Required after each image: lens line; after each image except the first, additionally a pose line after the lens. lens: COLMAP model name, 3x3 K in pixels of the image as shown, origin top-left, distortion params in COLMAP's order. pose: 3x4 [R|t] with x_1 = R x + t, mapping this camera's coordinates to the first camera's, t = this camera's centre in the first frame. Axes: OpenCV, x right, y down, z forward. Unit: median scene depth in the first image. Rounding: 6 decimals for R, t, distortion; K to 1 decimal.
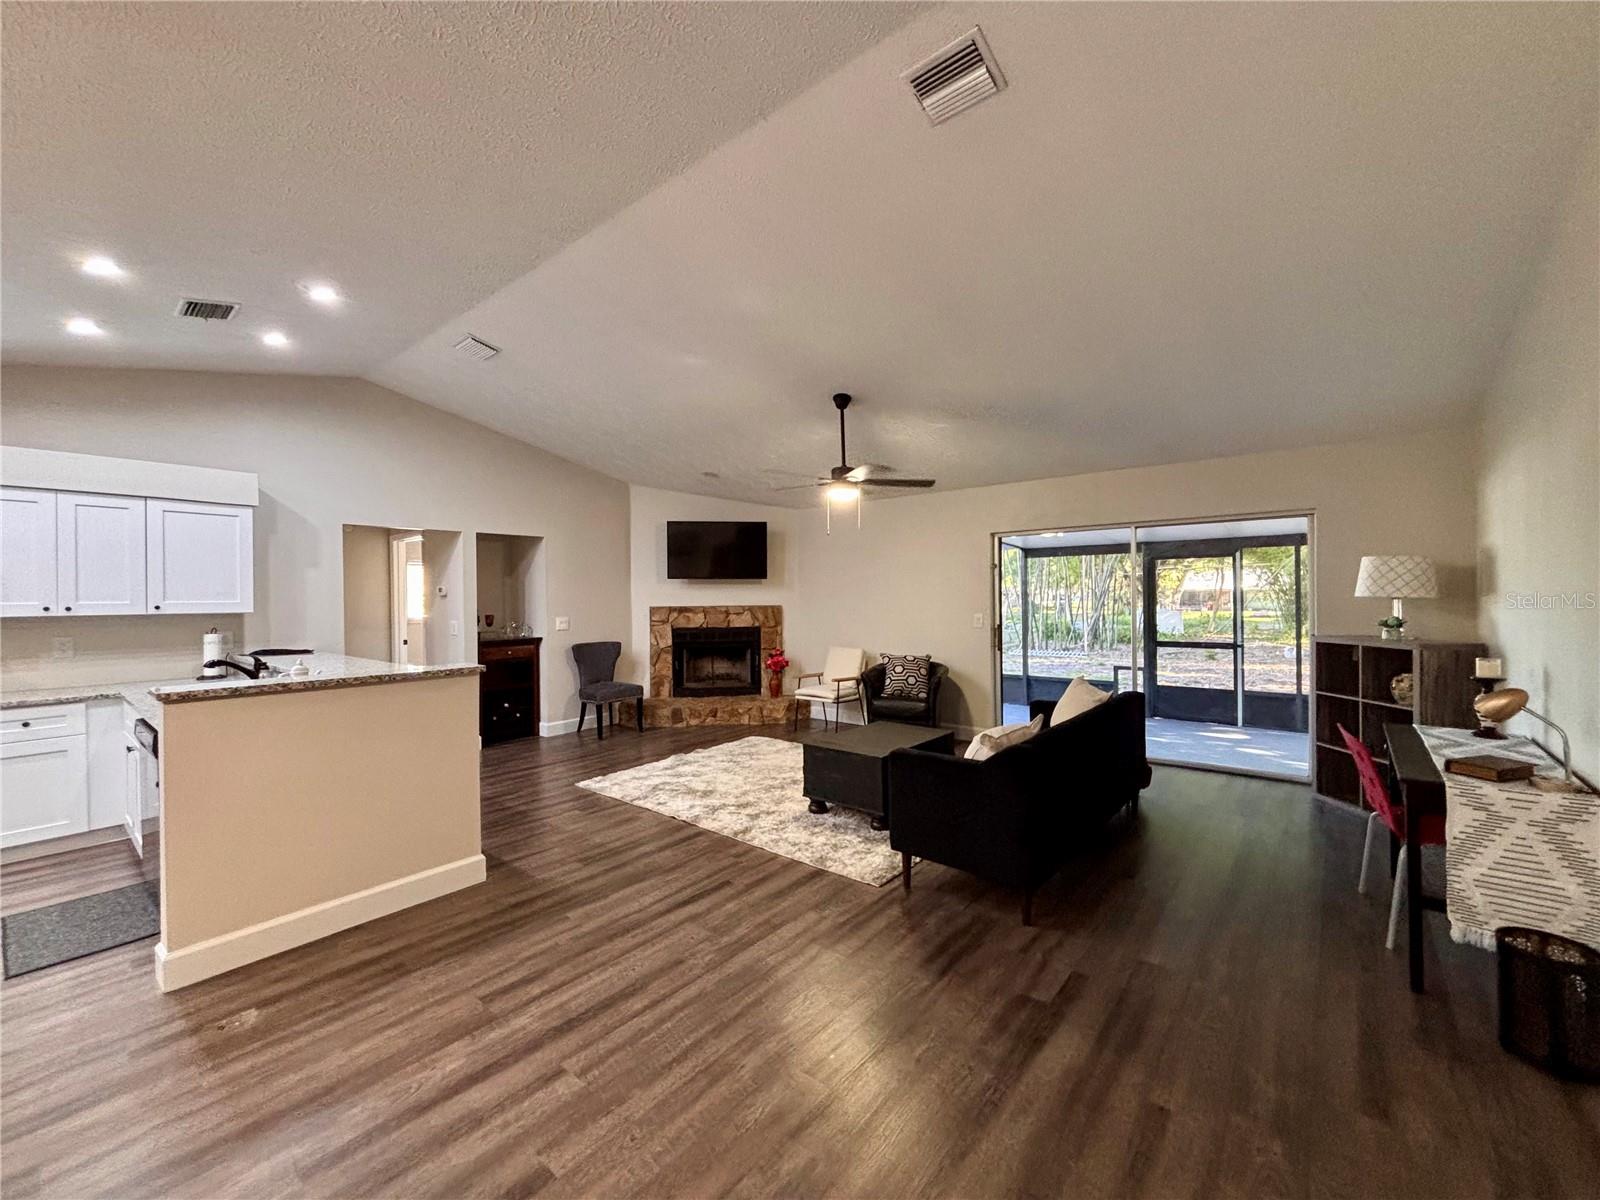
lens RADIAL K [[646.6, 0, 795.6], [0, 646.6, 604.1], [0, 0, 1]] dist [0.014691, -0.000029]
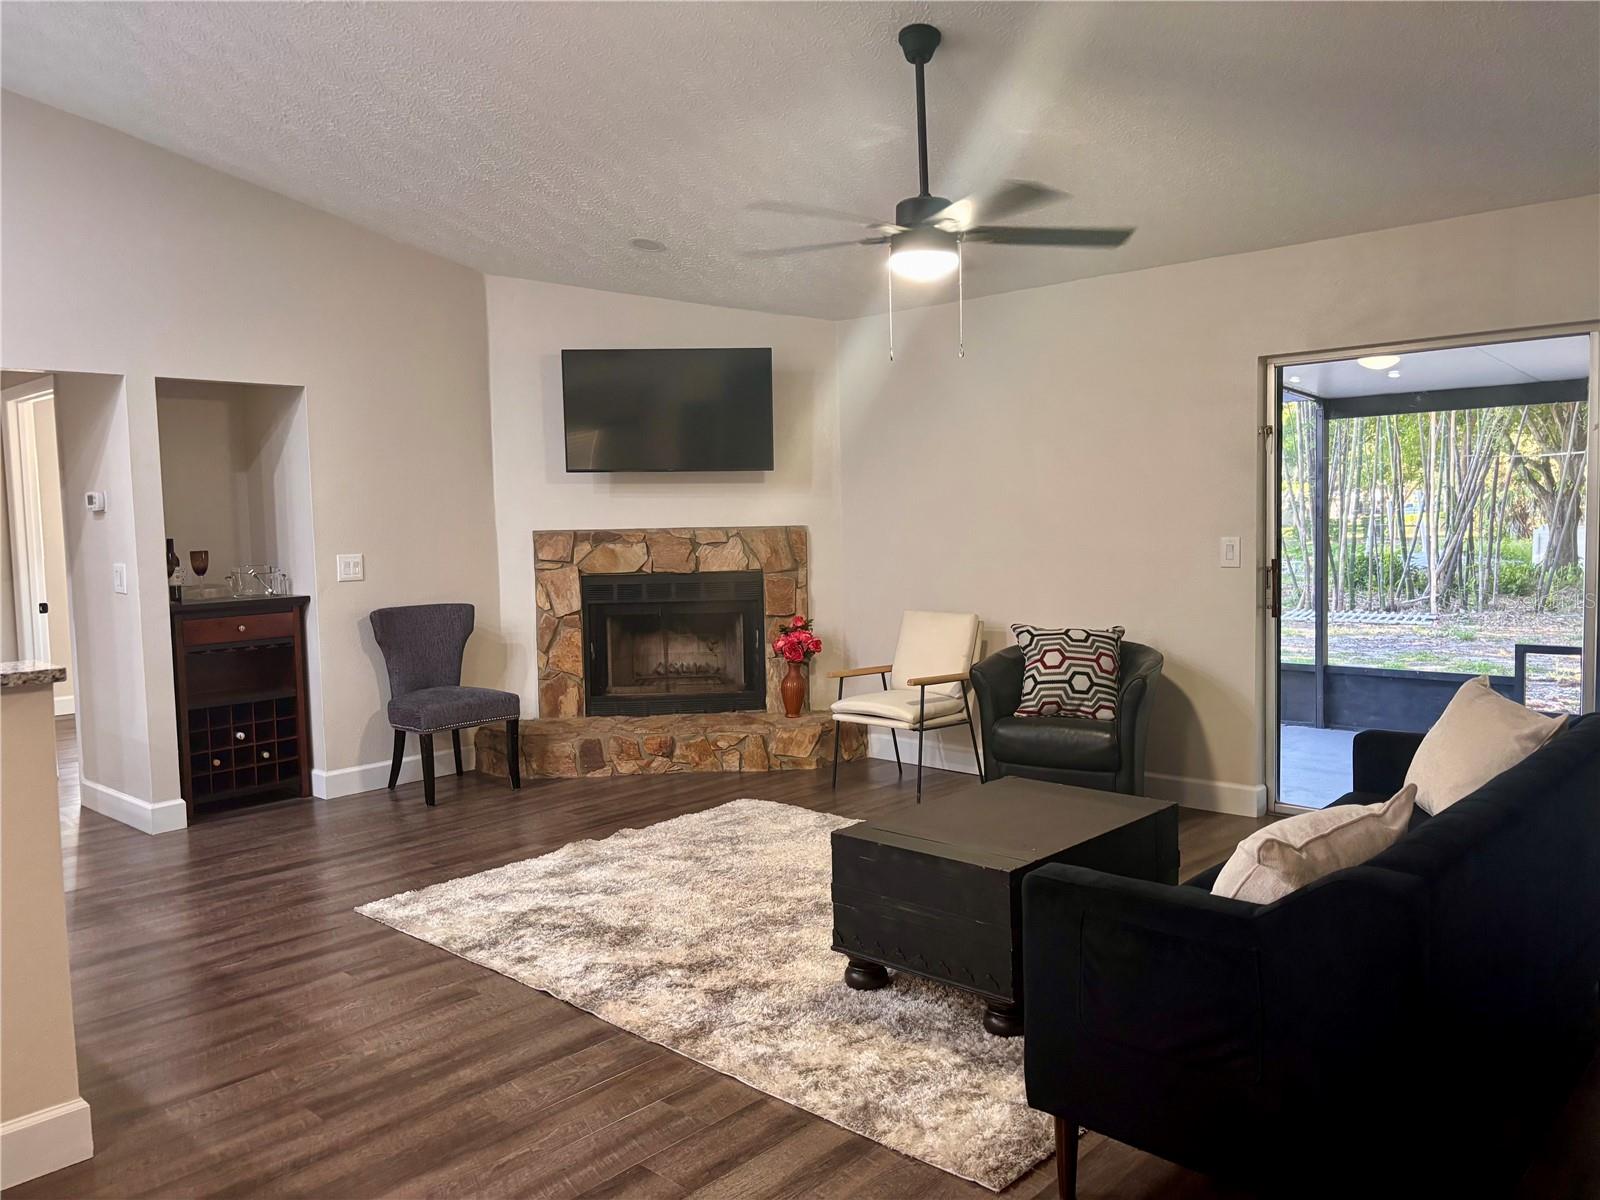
lens RADIAL K [[1200.3, 0, 794.2], [0, 1200.3, 608.0], [0, 0, 1]] dist [0.031128, -0.007217]
pose [[0.998272, -0.008466, -0.058149, 0.031419], [0.012356, 0.997685, 0.066874, 0.005802], [0.057448, -0.067477, 0.996066, 0.169451]]
